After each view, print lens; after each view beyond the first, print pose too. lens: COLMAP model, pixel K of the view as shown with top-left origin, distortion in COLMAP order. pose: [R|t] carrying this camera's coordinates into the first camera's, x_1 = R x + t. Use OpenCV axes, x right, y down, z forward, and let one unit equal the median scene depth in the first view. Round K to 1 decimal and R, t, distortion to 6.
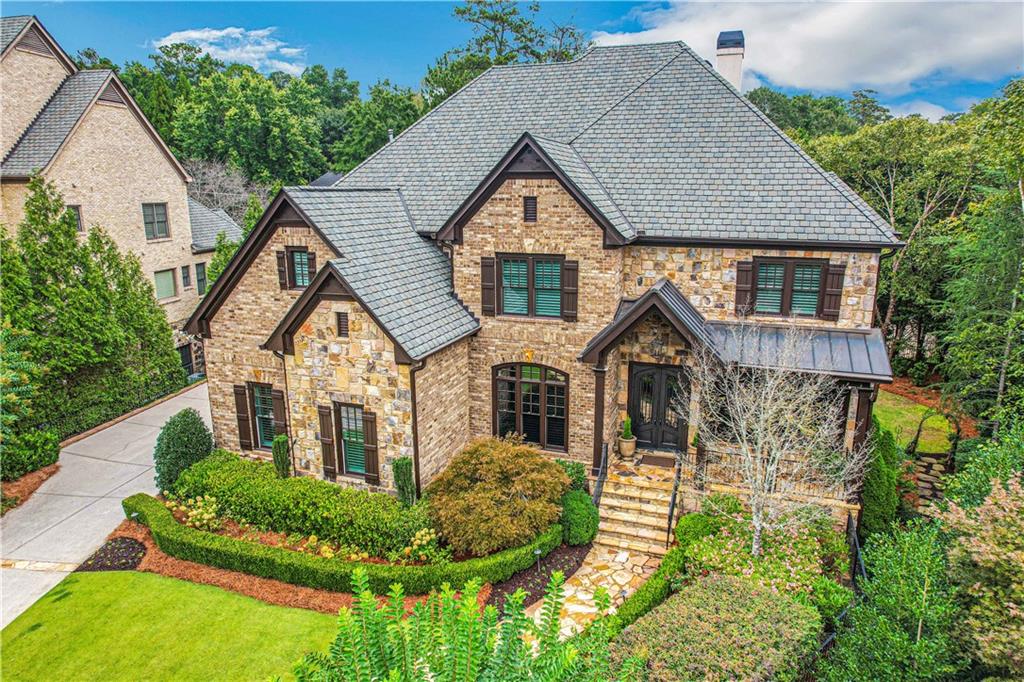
lens RADIAL K [[660.2, 0, 512.0], [0, 660.2, 341.0], [0, 0, 1]] dist [-0.066990, 0.055491]
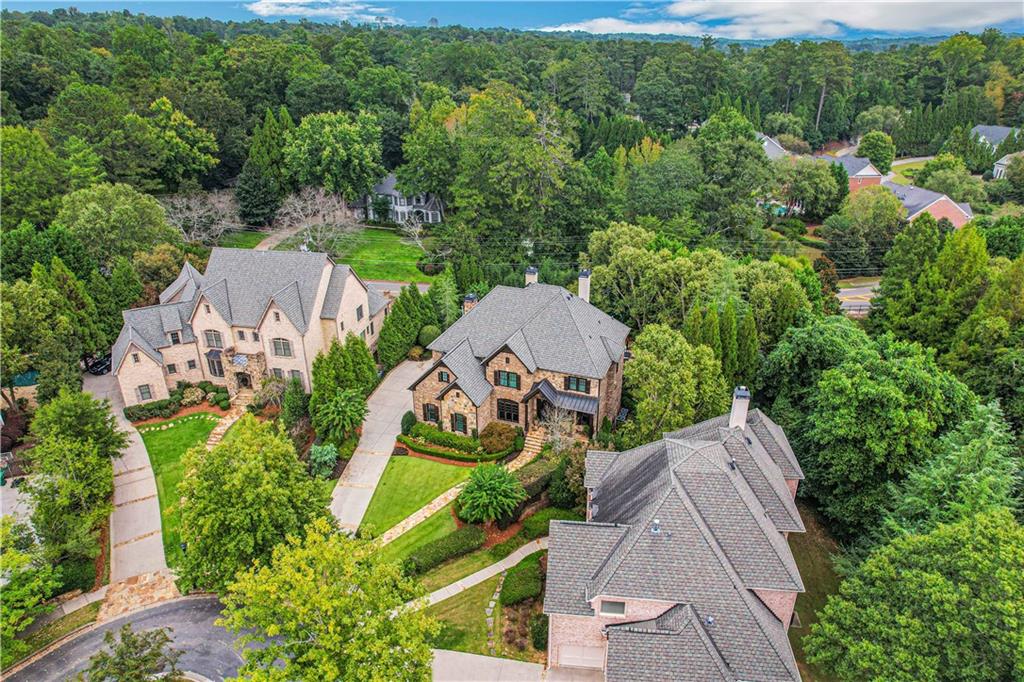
lens RADIAL K [[660.2, 0, 512.0], [0, 660.2, 341.0], [0, 0, 1]] dist [-0.066990, 0.055491]
pose [[0.999801, 0.010535, -0.016948, 0.112394], [-0.006935, 0.979787, 0.199924, -1.034441], [0.018712, -0.199766, 0.979665, -2.530682]]
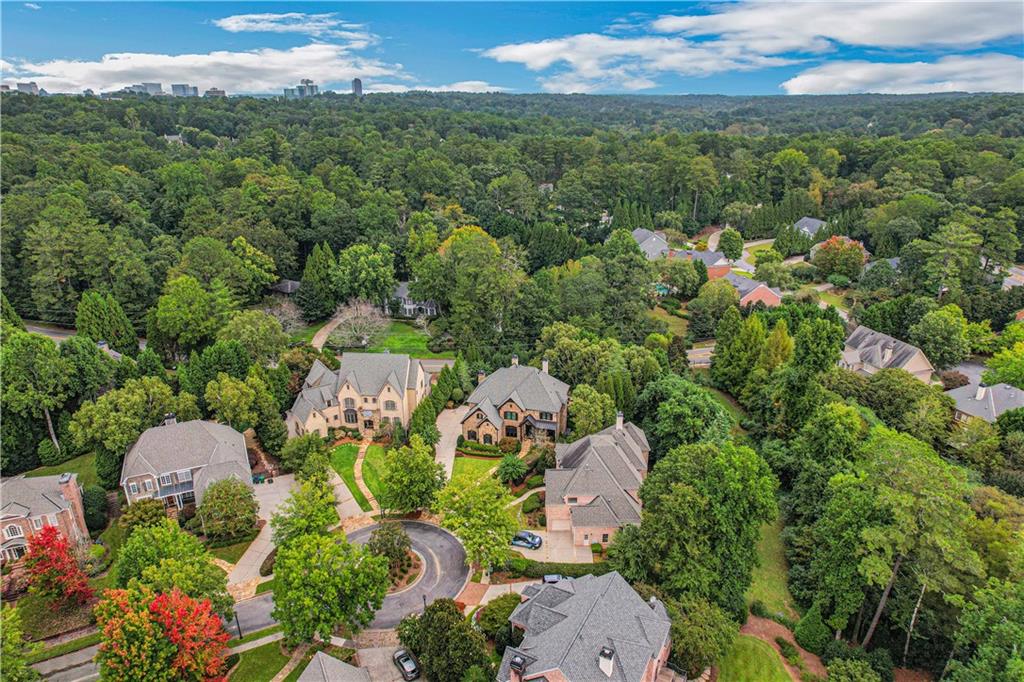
lens RADIAL K [[660.2, 0, 512.0], [0, 660.2, 341.0], [0, 0, 1]] dist [-0.066990, 0.055491]
pose [[0.995271, -0.034176, 0.090930, -0.600932], [0.021712, 0.990651, 0.134684, -1.898488], [-0.094683, -0.132073, 0.986708, -6.099884]]
